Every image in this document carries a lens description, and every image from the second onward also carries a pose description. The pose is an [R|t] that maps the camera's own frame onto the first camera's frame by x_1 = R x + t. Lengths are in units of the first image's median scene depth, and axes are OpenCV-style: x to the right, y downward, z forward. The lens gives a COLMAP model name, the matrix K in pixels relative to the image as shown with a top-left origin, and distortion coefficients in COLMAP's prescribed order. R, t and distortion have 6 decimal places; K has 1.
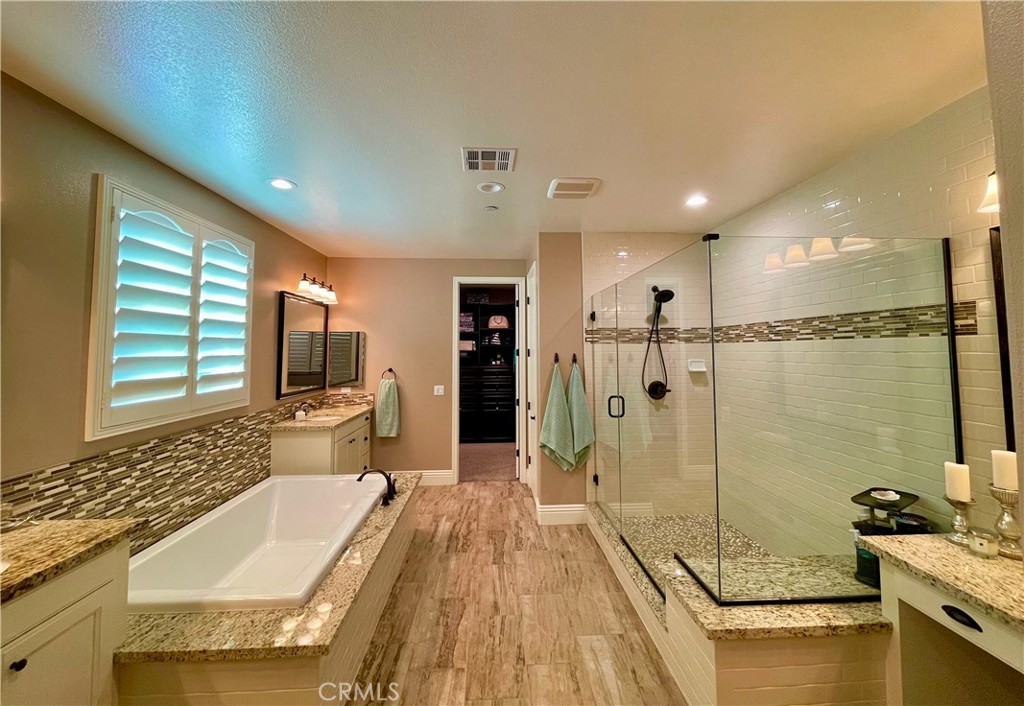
lens RADIAL K [[410.6, 0, 514.7], [0, 410.6, 326.7], [0, 0, 1]] dist [0.001652, 0.000041]
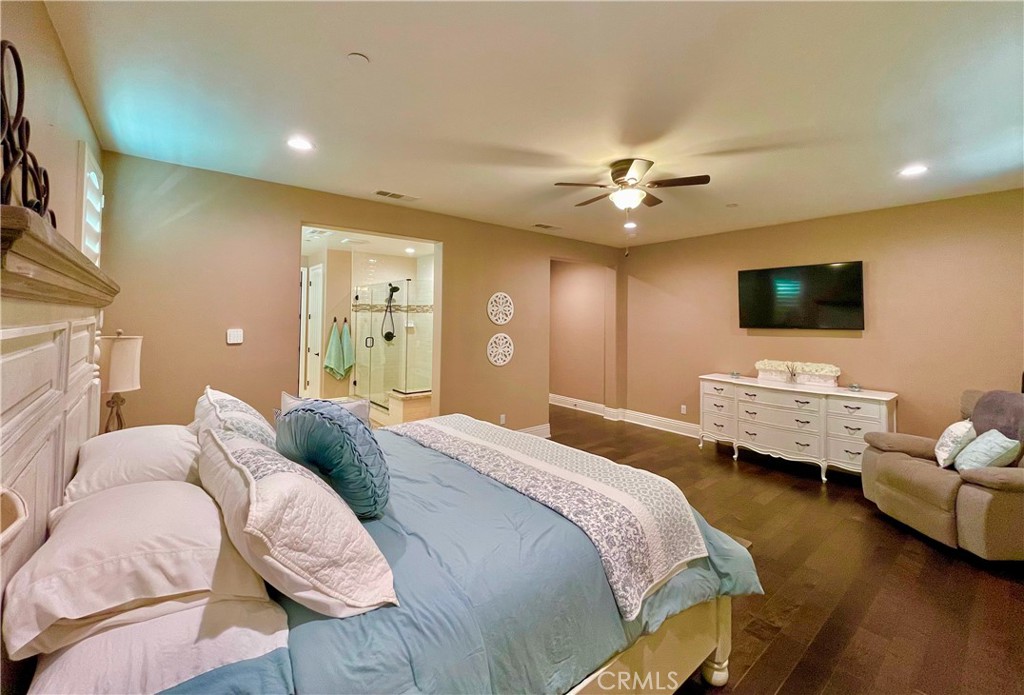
lens RADIAL K [[432.5, 0, 529.8], [0, 432.5, 299.9], [0, 0, 1]] dist [-0.001419, -0.000088]
pose [[0.799899, 0.036074, 0.599050, -0.424167], [-0.048048, 0.998837, 0.004007, -0.070838], [-0.598208, -0.031988, 0.800702, -1.241785]]
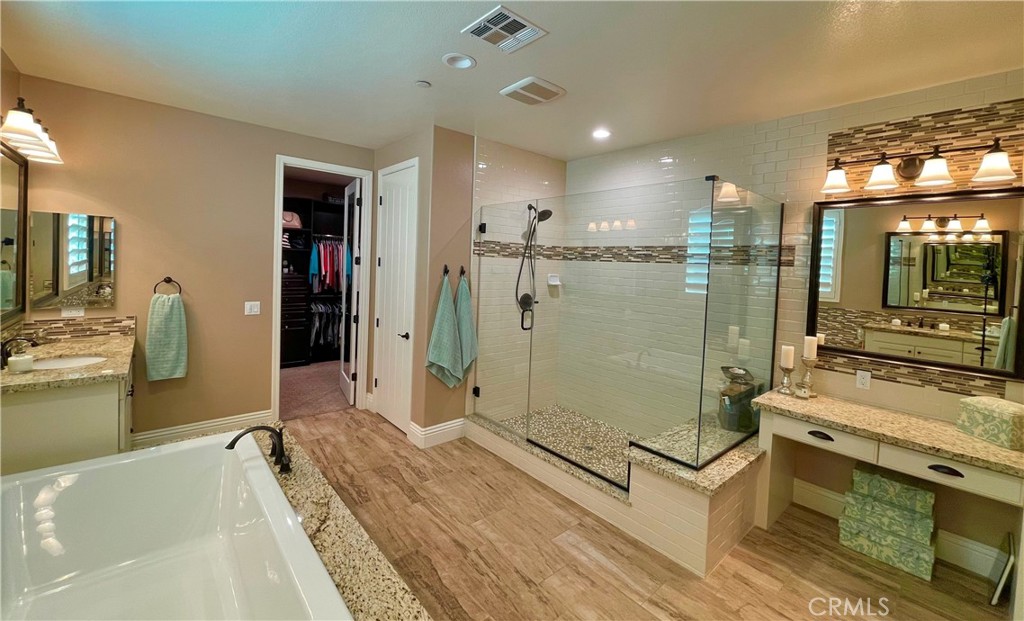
lens RADIAL K [[411.7, 0, 507.1], [0, 411.7, 277.4], [0, 0, 1]] dist [0.000481, 0.000295]
pose [[0.791737, 0.014241, 0.610696, -0.411480], [-0.076777, 0.994120, 0.076356, 0.013734], [-0.606018, -0.107341, 0.788175, 0.220808]]
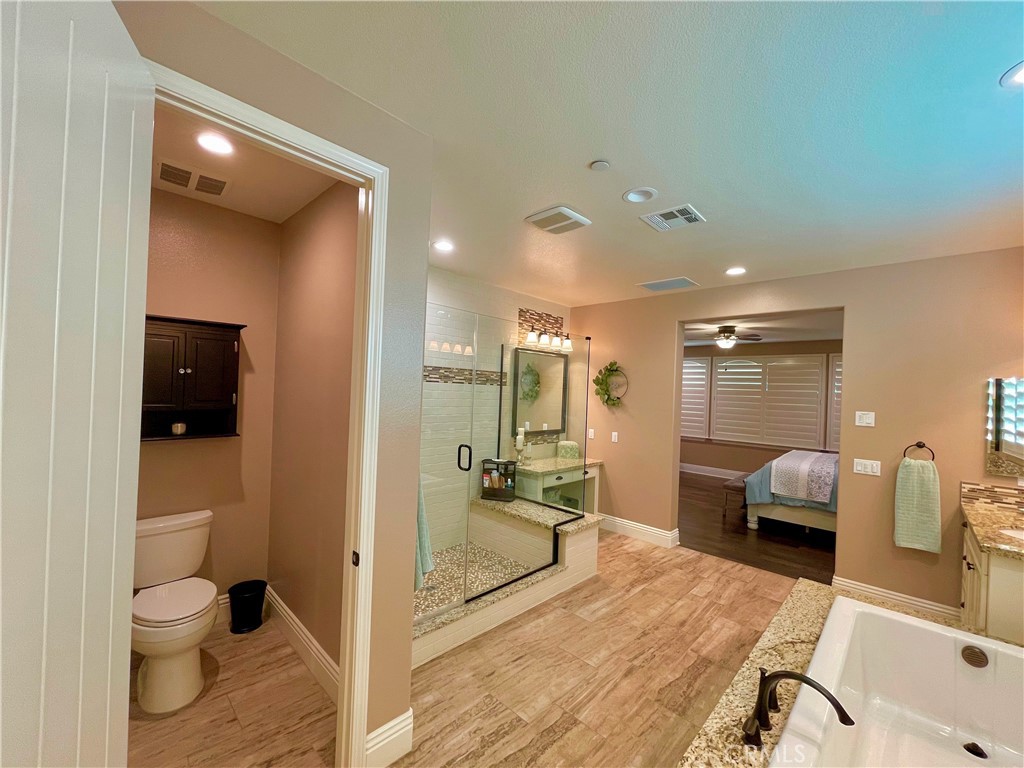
lens RADIAL K [[411.6, 0, 515.7], [0, 411.6, 387.0], [0, 0, 1]] dist [-0.011154, 0.000234]
pose [[-0.675373, -0.007934, 0.737434, -0.426858], [-0.072305, 0.995837, -0.055505, 0.088897], [-0.733923, -0.090807, -0.673135, 1.455658]]
